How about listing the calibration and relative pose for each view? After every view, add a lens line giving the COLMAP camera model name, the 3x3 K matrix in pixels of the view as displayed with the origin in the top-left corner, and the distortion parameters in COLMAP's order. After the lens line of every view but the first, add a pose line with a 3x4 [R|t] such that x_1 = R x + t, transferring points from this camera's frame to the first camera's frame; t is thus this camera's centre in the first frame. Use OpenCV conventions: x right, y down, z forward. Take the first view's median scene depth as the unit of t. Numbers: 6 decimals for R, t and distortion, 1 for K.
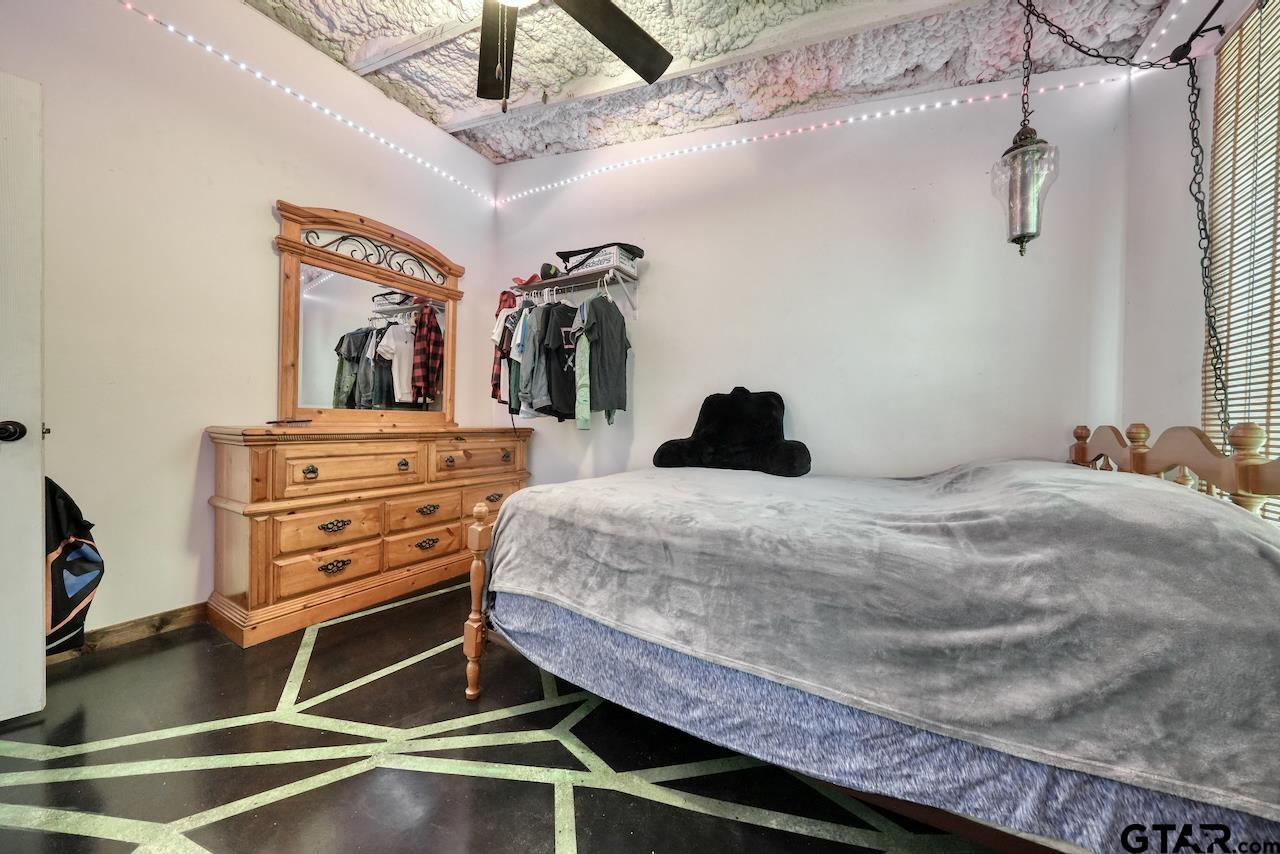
lens RADIAL K [[432.5, 0, 640.2], [0, 432.5, 424.9], [0, 0, 1]] dist [-0.005810, 0.000957]
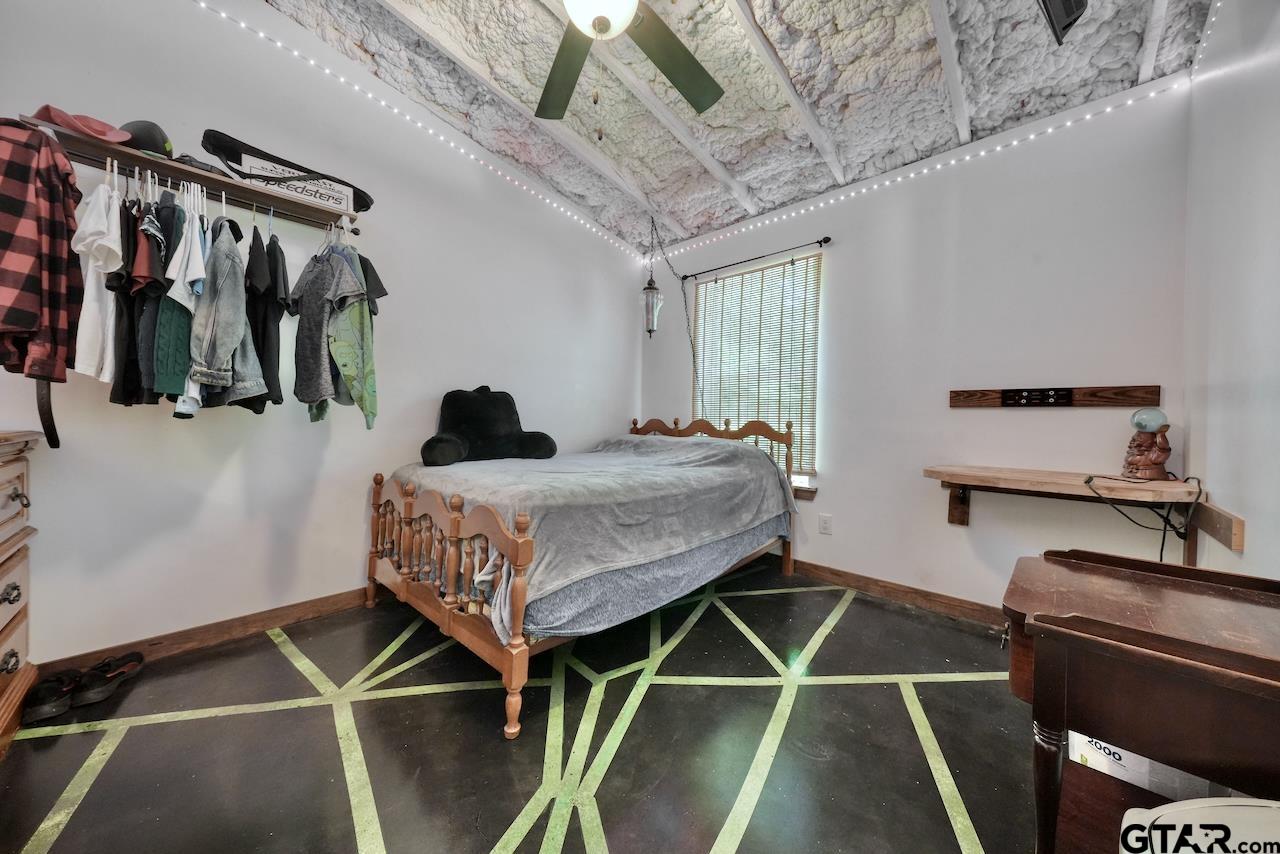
lens RADIAL K [[432.5, 0, 635.6], [0, 432.5, 424.5], [0, 0, 1]] dist [-0.005810, 0.000957]
pose [[0.233435, -0.024206, 0.972071, -0.818773], [-0.000418, 0.999688, 0.024994, -0.017591], [-0.972372, -0.006241, 0.233352, 0.388037]]
